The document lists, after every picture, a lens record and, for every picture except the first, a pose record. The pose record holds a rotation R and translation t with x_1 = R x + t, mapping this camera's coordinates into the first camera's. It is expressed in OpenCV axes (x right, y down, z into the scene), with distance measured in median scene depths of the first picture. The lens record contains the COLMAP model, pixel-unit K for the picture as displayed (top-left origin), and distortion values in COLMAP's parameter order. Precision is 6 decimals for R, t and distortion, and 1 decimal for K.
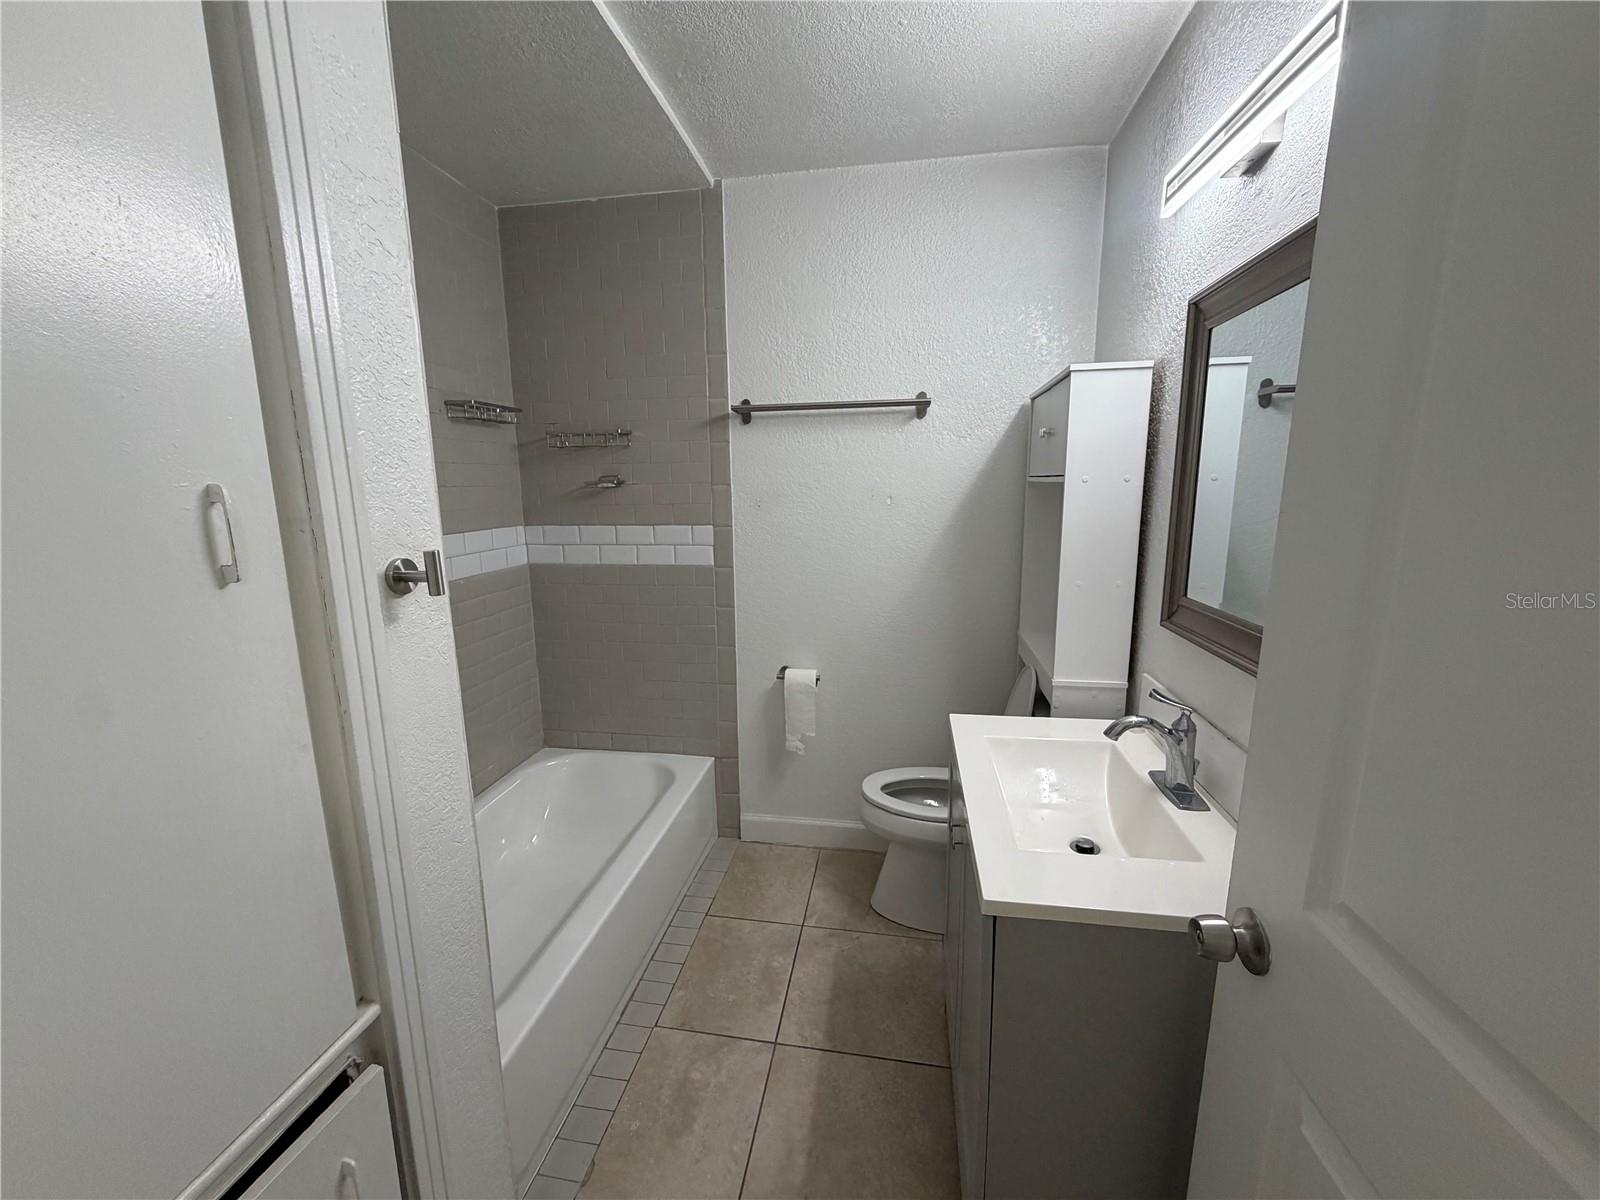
lens RADIAL K [[637.6, 0, 797.3], [0, 637.6, 601.3], [0, 0, 1]] dist [0.001568, 0.000035]
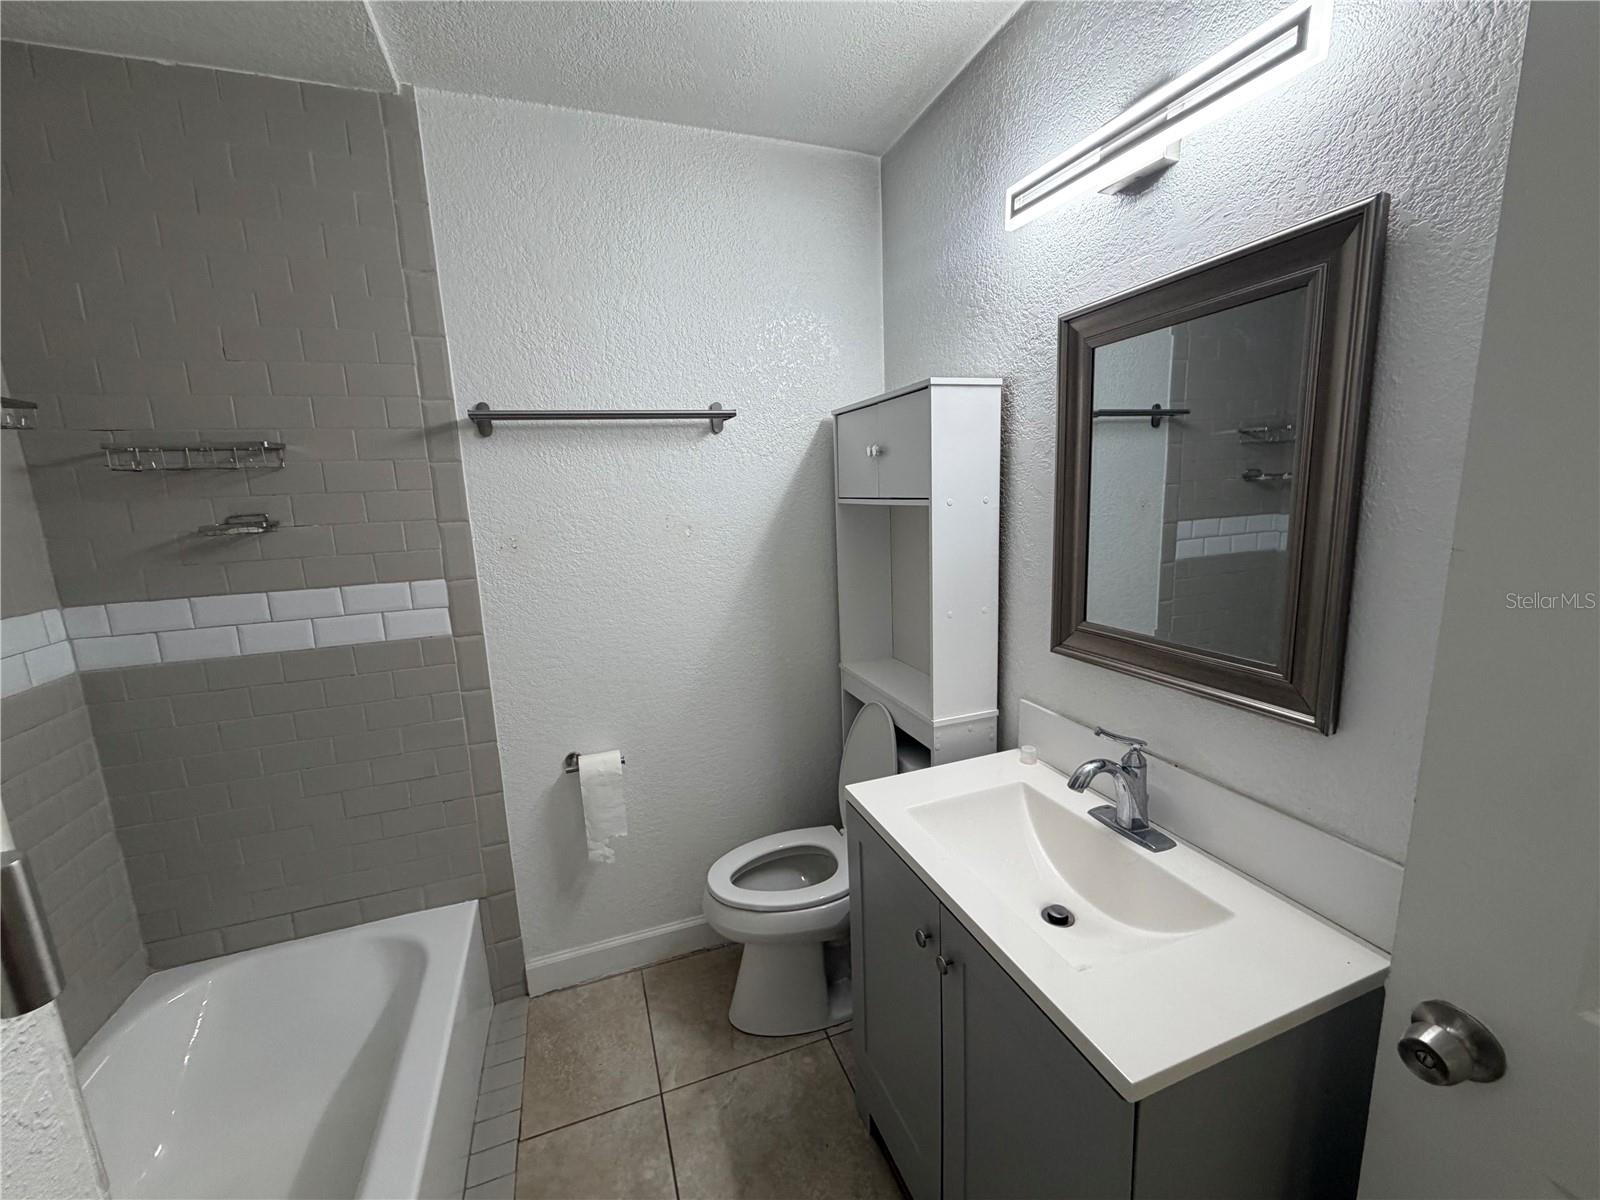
lens RADIAL K [[637.6, 0, 797.3], [0, 637.6, 601.3], [0, 0, 1]] dist [0.001568, 0.000035]
pose [[0.873244, -0.106692, 0.475460, -0.141168], [0.117161, 0.993083, 0.007663, -0.058643], [-0.472989, 0.049013, 0.879704, 0.212900]]
